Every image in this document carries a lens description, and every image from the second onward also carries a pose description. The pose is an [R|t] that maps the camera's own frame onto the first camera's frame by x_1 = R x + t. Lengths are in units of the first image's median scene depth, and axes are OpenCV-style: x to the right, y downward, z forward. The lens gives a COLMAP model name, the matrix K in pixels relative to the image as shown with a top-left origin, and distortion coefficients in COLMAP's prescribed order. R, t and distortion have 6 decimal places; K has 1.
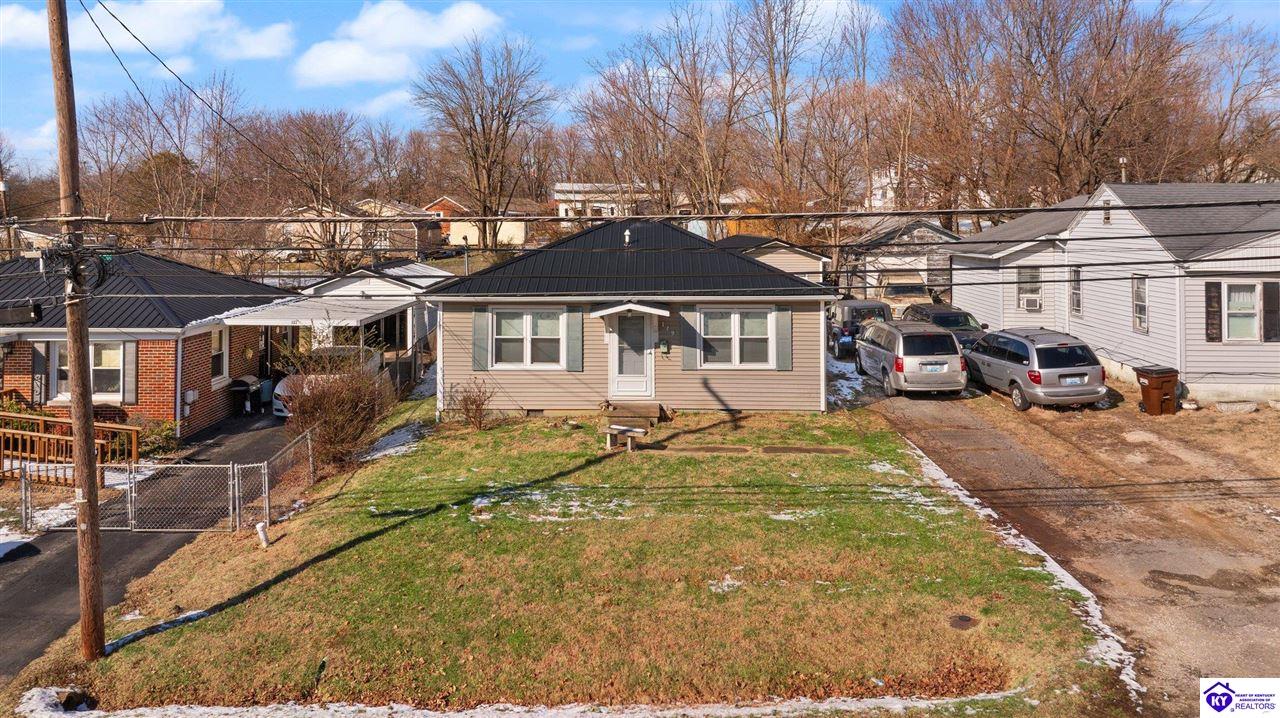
lens RADIAL K [[976.4, 0, 610.1], [0, 976.4, 202.4], [0, 0, 1]] dist [-0.009500, -0.010010]
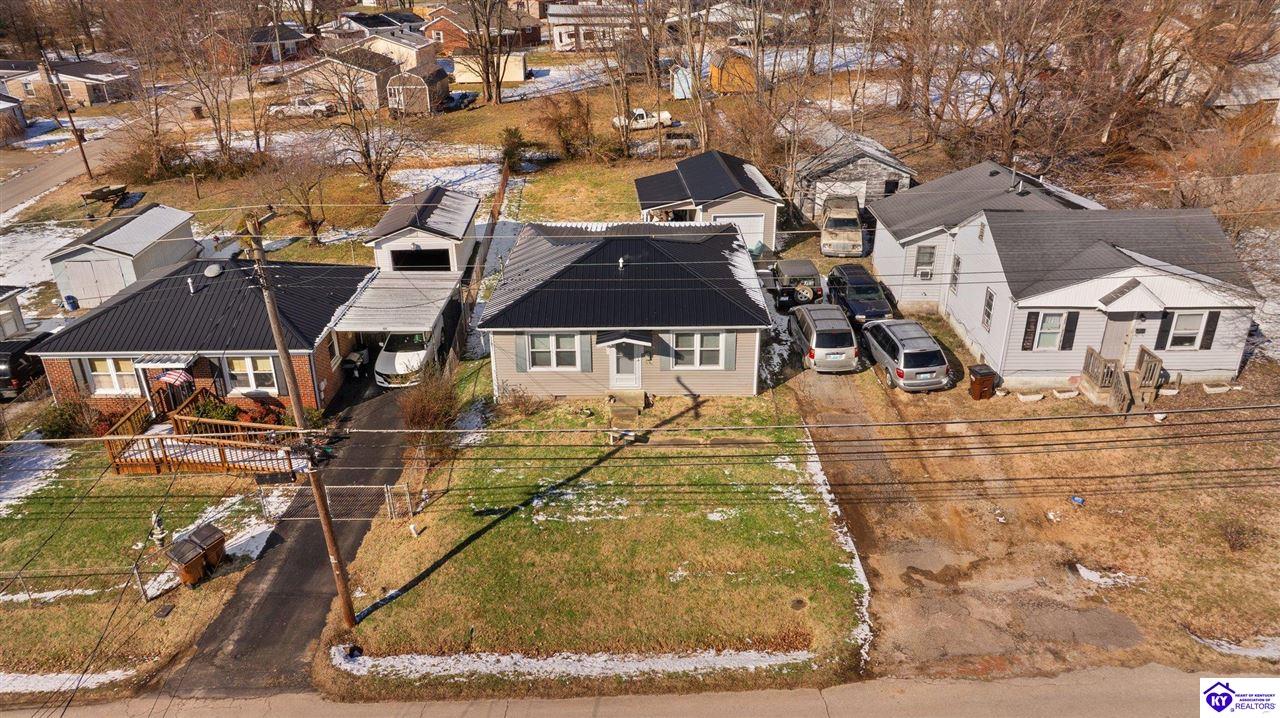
lens RADIAL K [[936.0, 0, 601.3], [0, 936.0, 360.4], [0, 0, 1]] dist [-0.011447, -0.001394]
pose [[0.999756, -0.021091, -0.006523, -0.004770], [0.021845, 0.902430, 0.430283, -0.456795], [-0.003189, -0.430320, 0.902671, -0.264391]]
